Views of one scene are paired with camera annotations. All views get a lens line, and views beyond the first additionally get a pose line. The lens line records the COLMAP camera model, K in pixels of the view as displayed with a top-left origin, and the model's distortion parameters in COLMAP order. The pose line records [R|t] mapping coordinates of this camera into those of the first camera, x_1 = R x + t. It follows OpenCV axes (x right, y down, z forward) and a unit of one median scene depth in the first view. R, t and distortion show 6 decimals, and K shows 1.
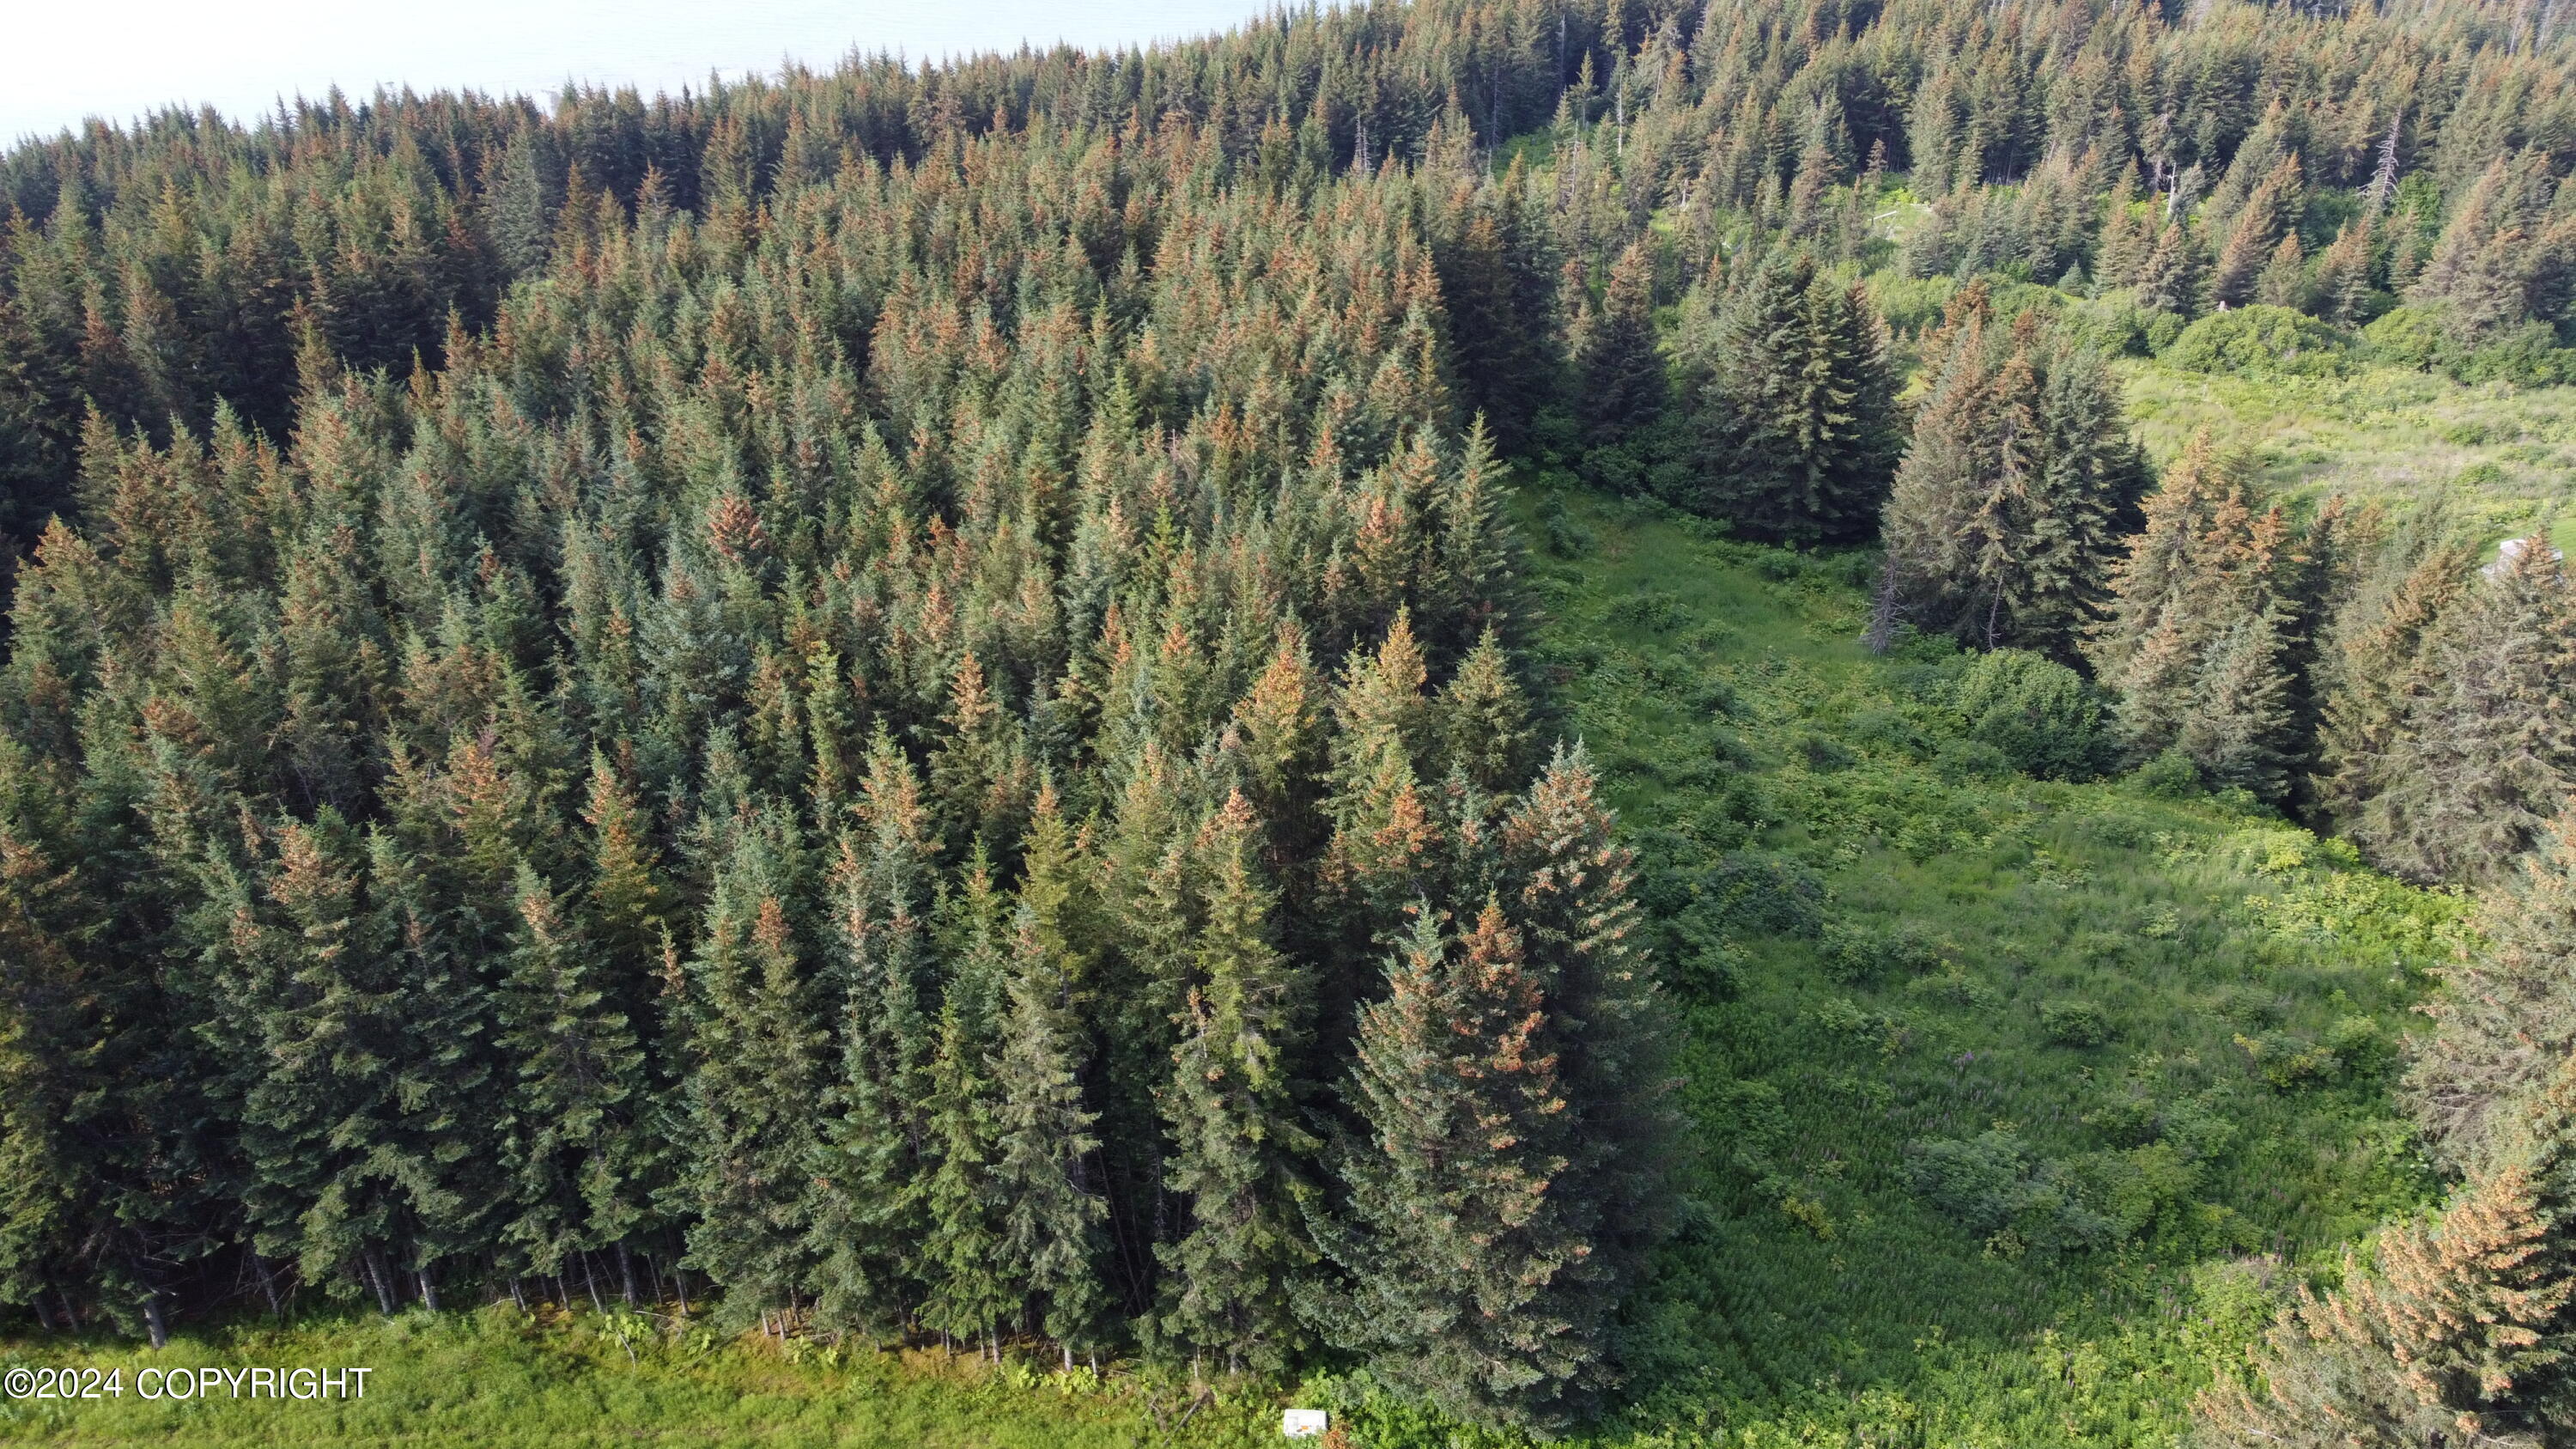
lens RADIAL K [[1923.1, 0, 1307.7], [0, 1923.1, 735.3], [0, 0, 1]] dist [-0.004104, -0.000841]
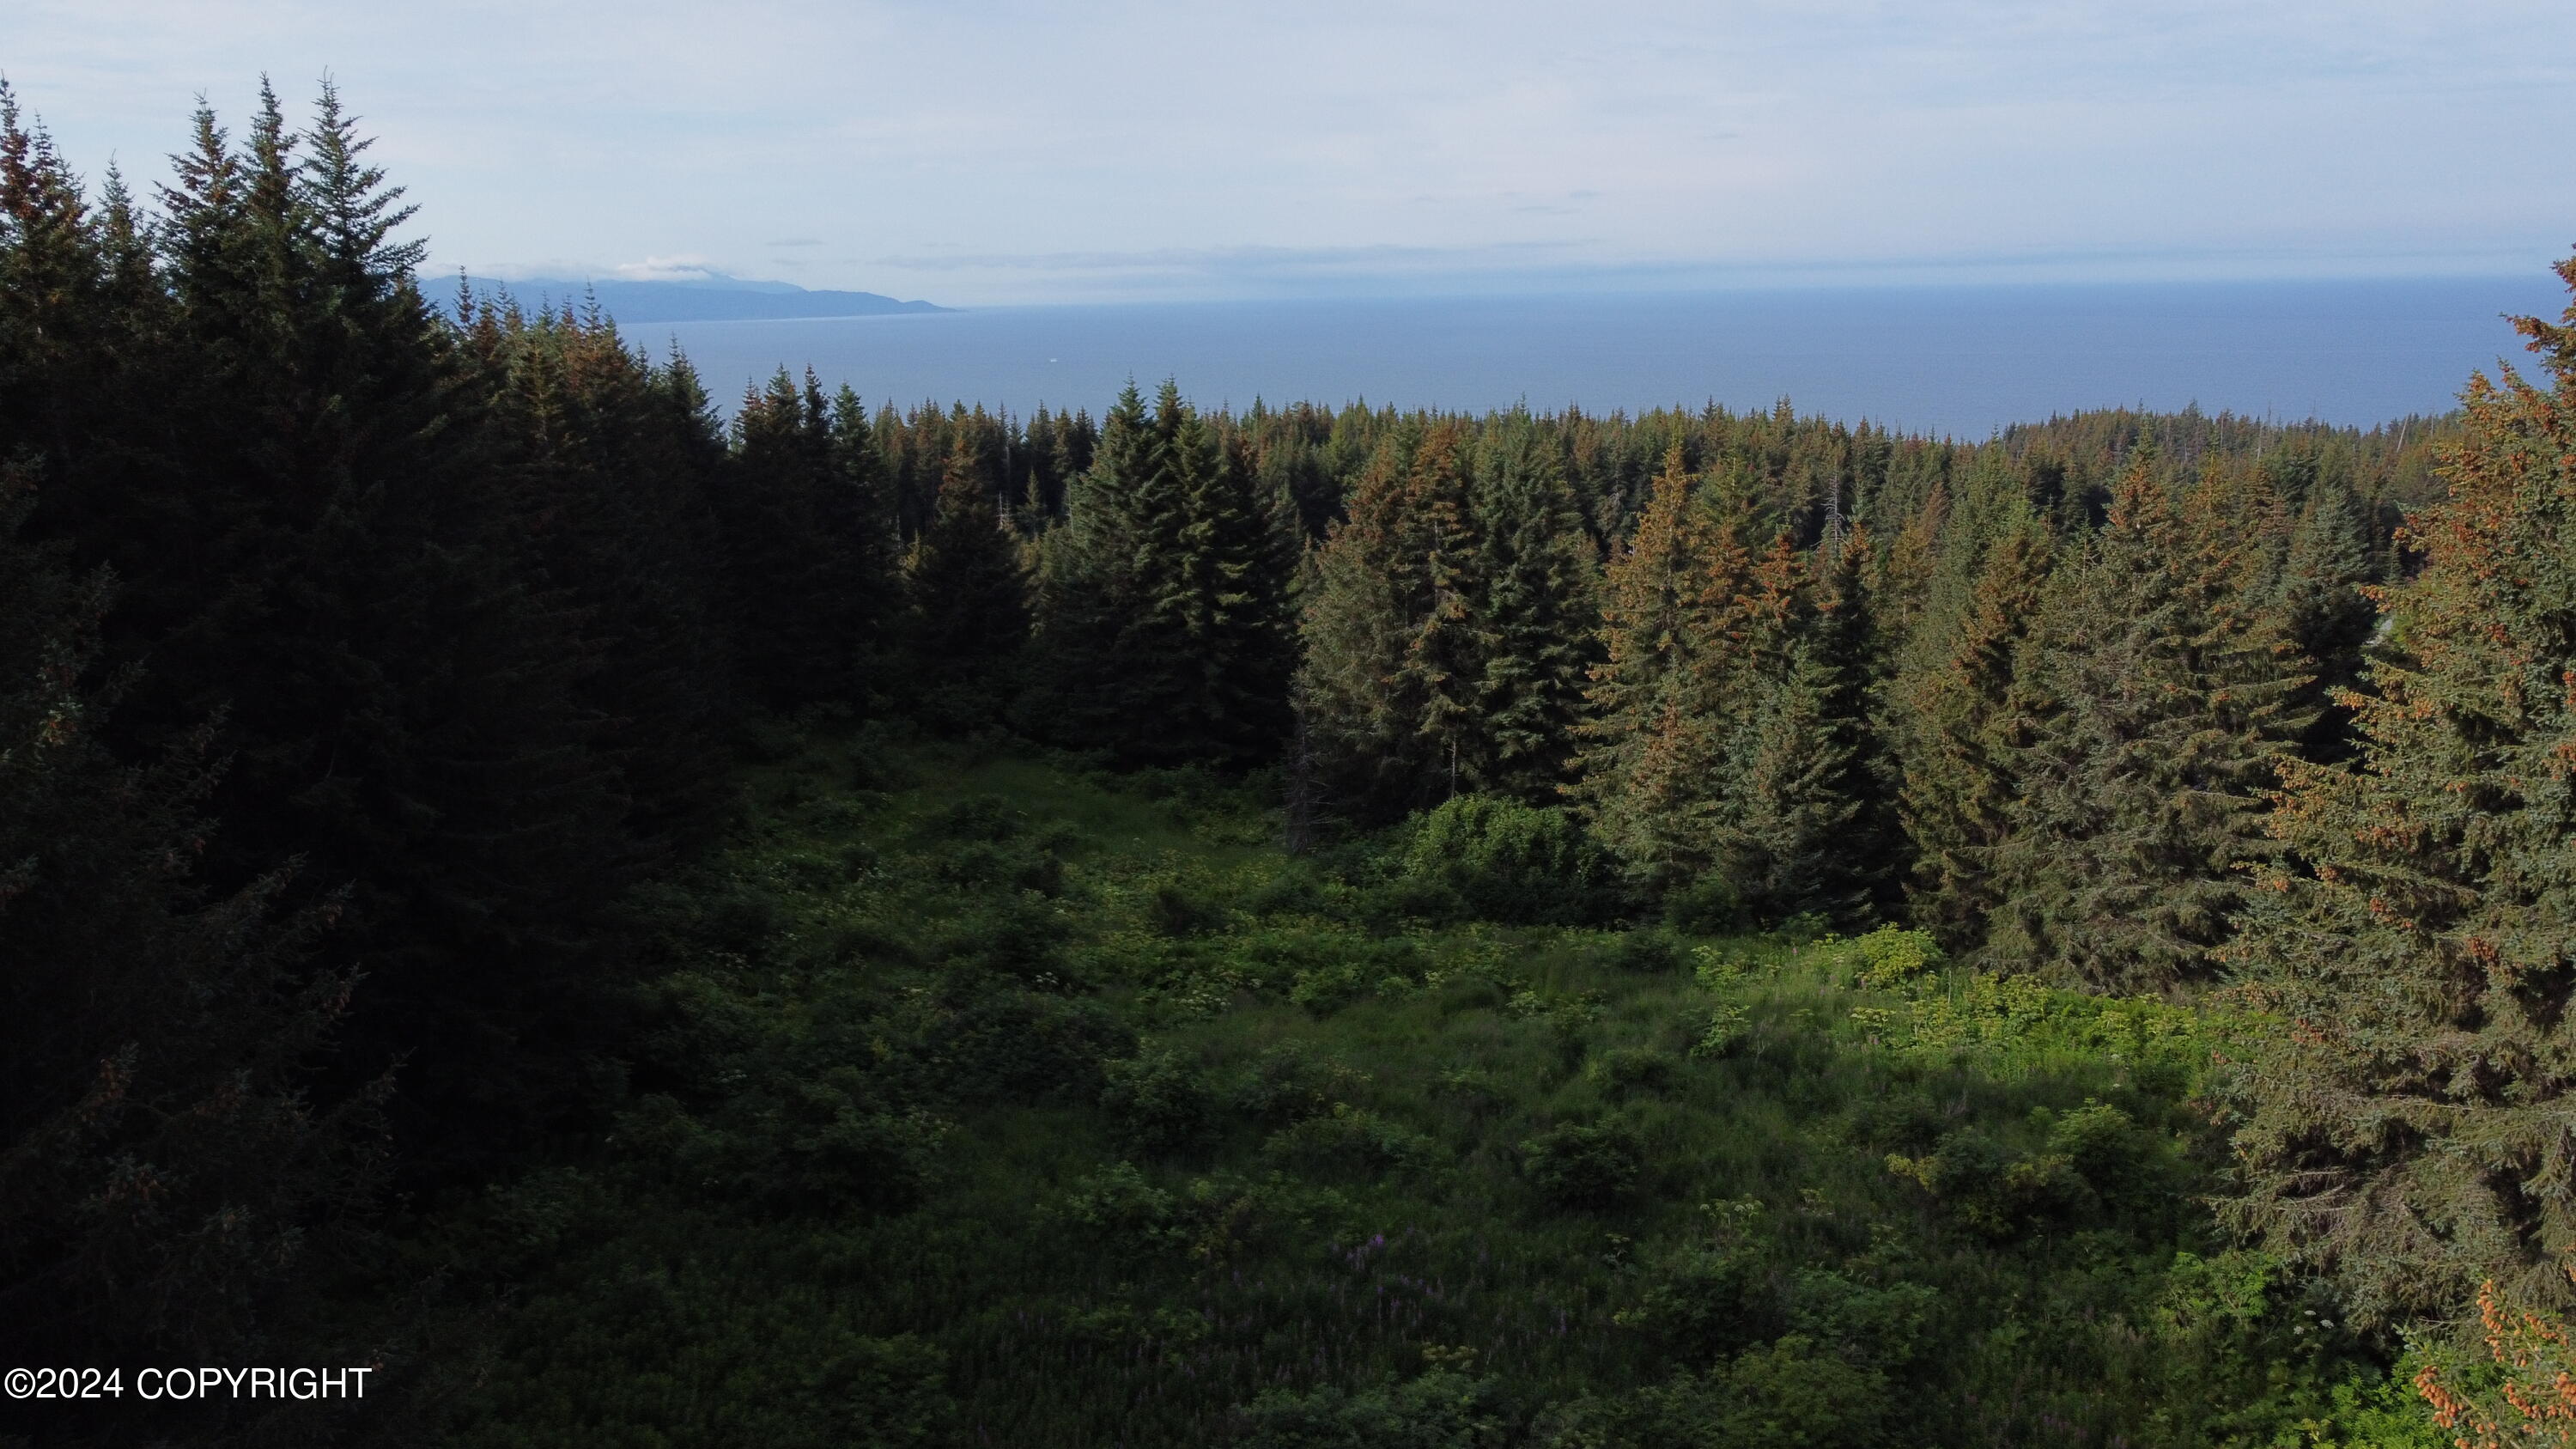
lens RADIAL K [[1923.1, 0, 1275.4], [0, 1923.1, 737.1], [0, 0, 1]] dist [-0.004104, -0.000841]
pose [[0.976507, -0.046001, 0.210519, 0.146504], [0.105495, 0.953922, -0.280899, 0.114915], [-0.187897, 0.296508, 0.936364, 0.342322]]
